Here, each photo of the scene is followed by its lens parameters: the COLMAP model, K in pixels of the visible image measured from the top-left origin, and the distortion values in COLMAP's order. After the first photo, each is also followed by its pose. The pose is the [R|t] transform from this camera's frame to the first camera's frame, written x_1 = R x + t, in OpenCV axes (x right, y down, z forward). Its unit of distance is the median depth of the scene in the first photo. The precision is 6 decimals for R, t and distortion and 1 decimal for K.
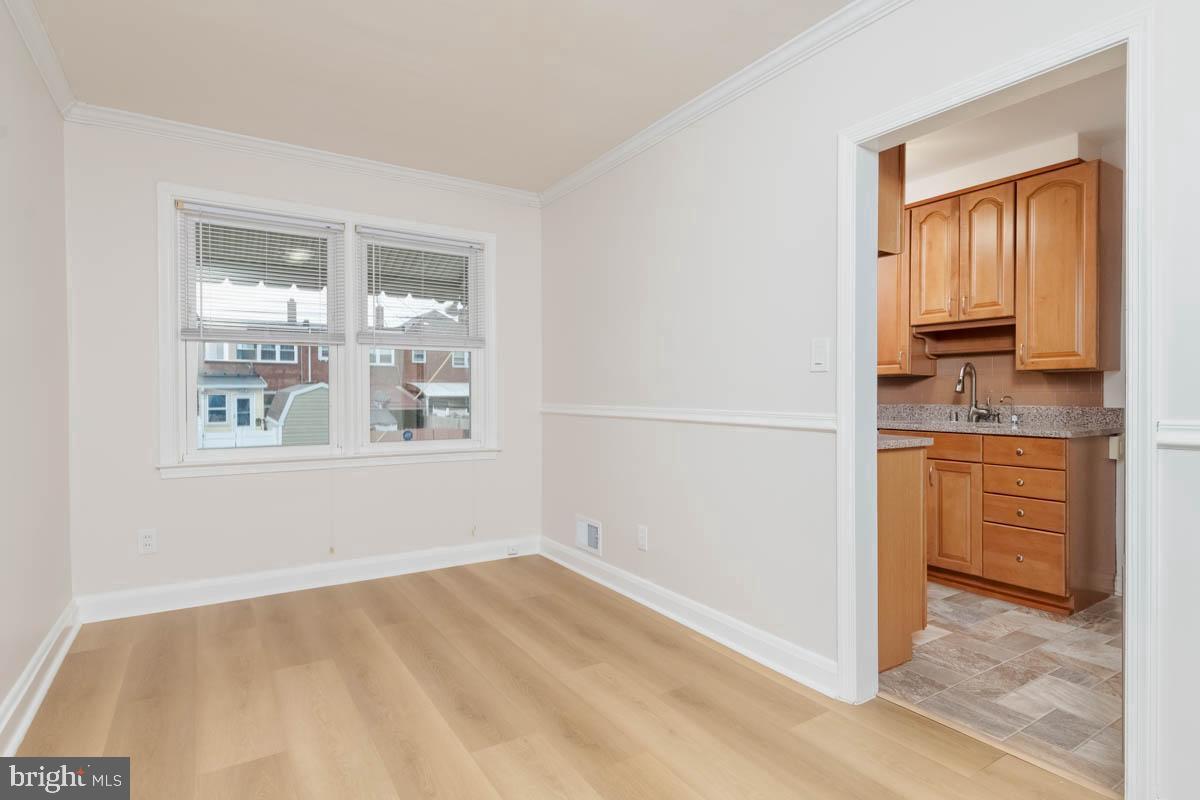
lens RADIAL K [[611.5, 0, 601.3], [0, 611.5, 397.7], [0, 0, 1]] dist [0.001353, -0.000716]
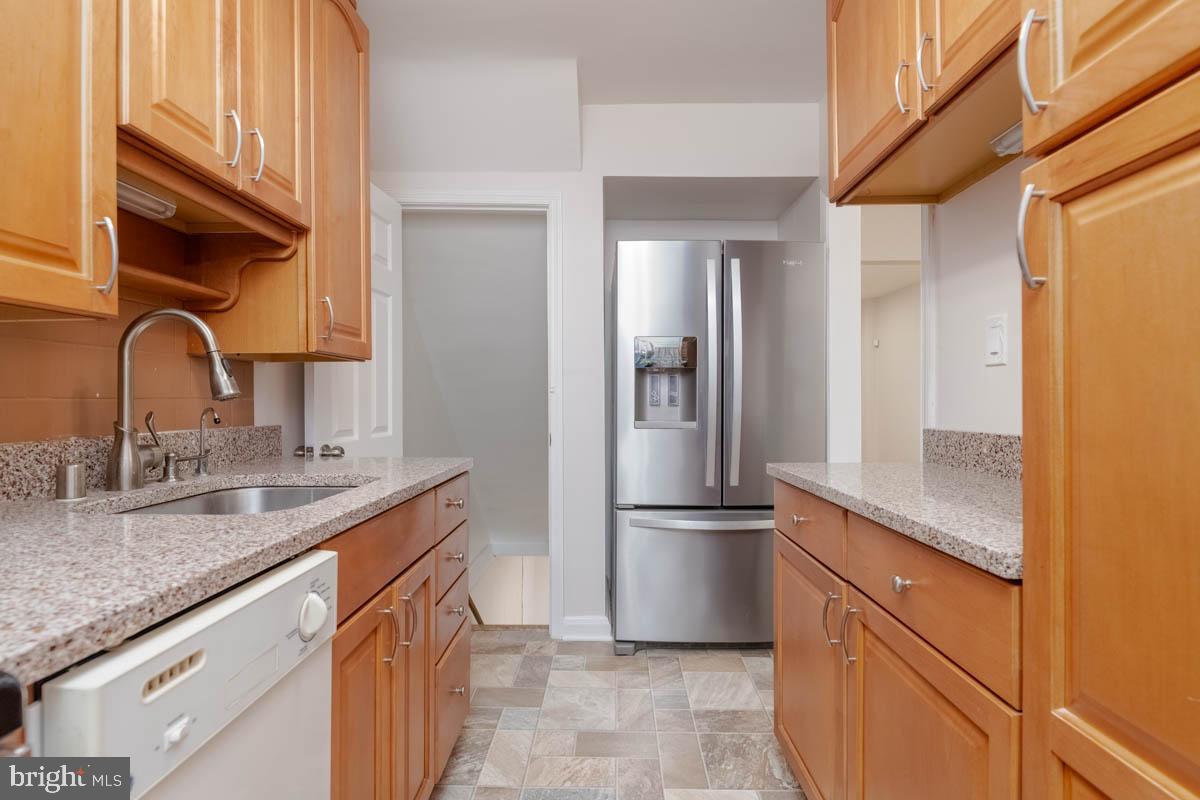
lens RADIAL K [[604.1, 0, 605.8], [0, 604.1, 395.7], [0, 0, 1]] dist [0.000714, 0.000021]
pose [[-0.845720, 0.006183, 0.533591, 0.224513], [0.004269, 0.999979, -0.004821, -0.007966], [-0.533609, -0.001800, -0.845729, 1.172092]]
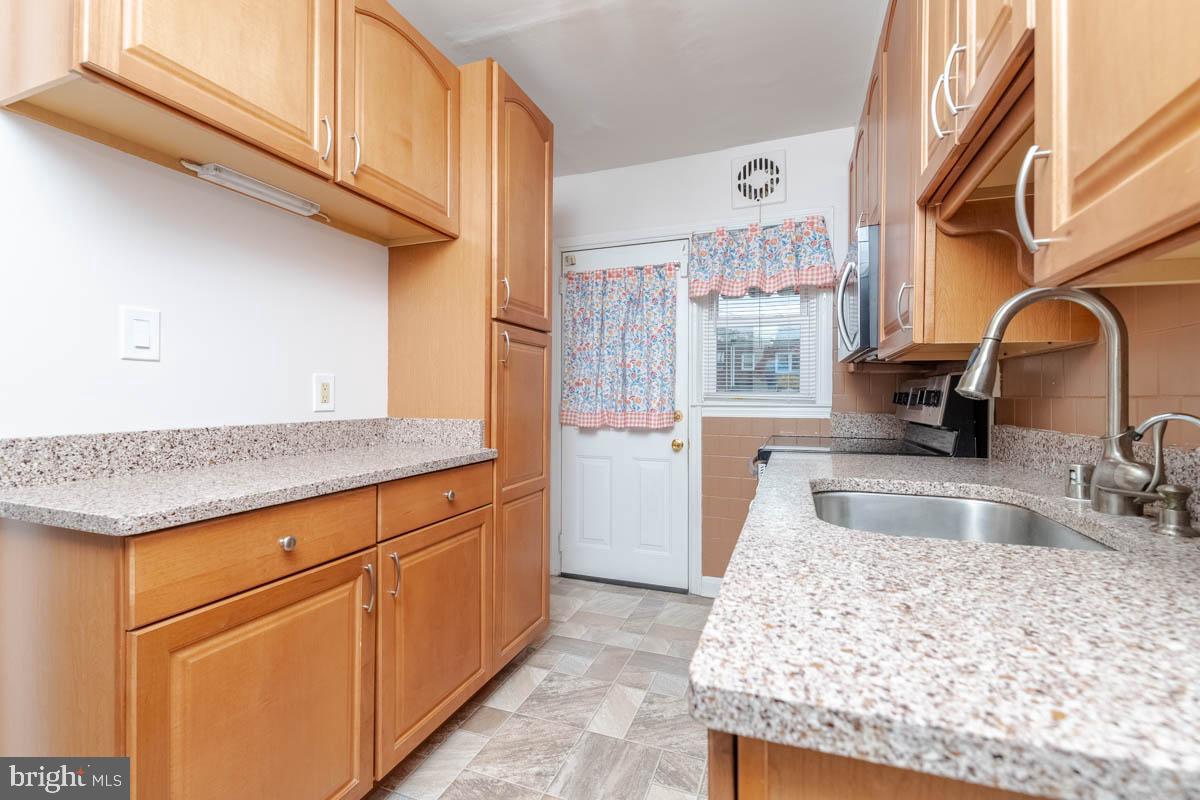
lens RADIAL K [[515.8, 0, 598.6], [0, 515.8, 393.9], [0, 0, 1]] dist [0.000730, 0.000069]
pose [[0.597051, -0.001863, -0.802201, 0.673039], [-0.008162, 0.999931, -0.008397, -0.007195], [0.802162, 0.011561, 0.596995, 0.721583]]
